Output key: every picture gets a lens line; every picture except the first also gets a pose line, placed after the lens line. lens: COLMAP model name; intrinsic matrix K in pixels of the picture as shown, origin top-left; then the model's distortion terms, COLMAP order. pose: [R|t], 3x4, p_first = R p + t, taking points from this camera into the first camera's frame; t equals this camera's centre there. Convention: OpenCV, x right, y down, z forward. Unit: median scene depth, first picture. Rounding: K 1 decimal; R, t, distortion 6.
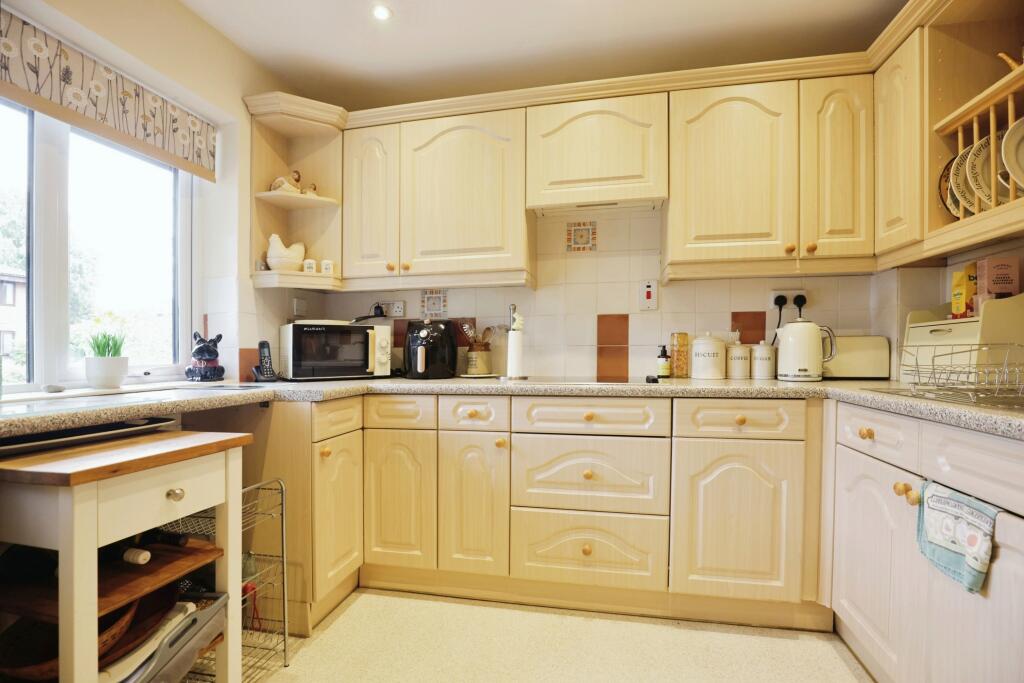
lens RADIAL K [[480.4, 0, 509.9], [0, 480.4, 348.2], [0, 0, 1]] dist [-0.043331, 0.007547]
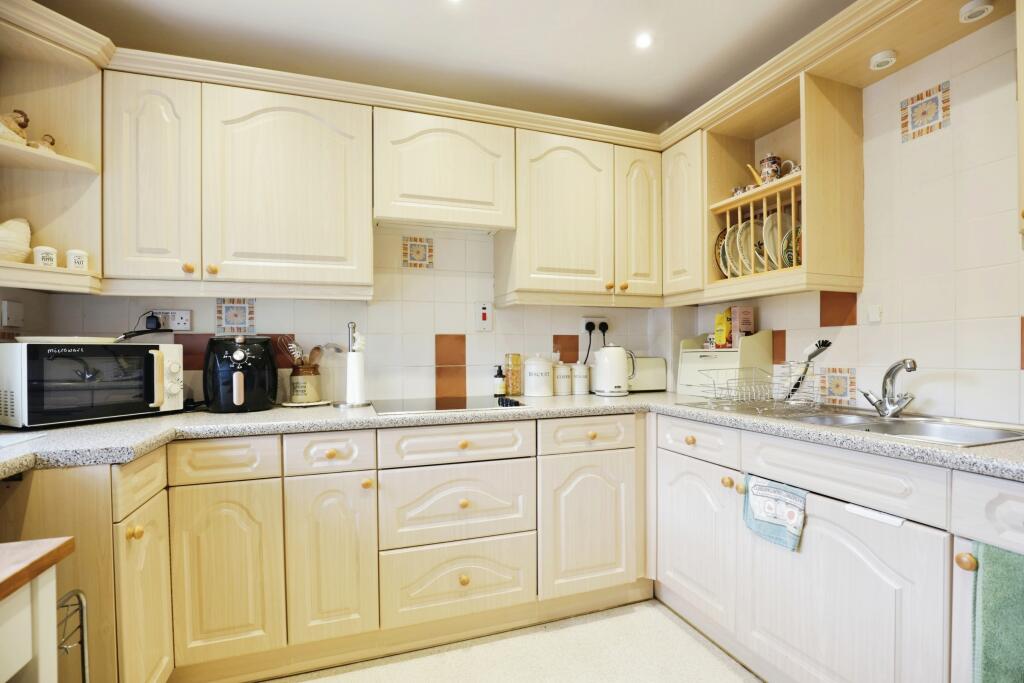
lens RADIAL K [[480.4, 0, 509.9], [0, 480.4, 348.2], [0, 0, 1]] dist [-0.043331, 0.007547]
pose [[0.846254, 0.000738, 0.532779, -0.258446], [-0.000947, 1.000000, 0.000120, -0.051195], [-0.532778, -0.000607, 0.846255, 0.107880]]
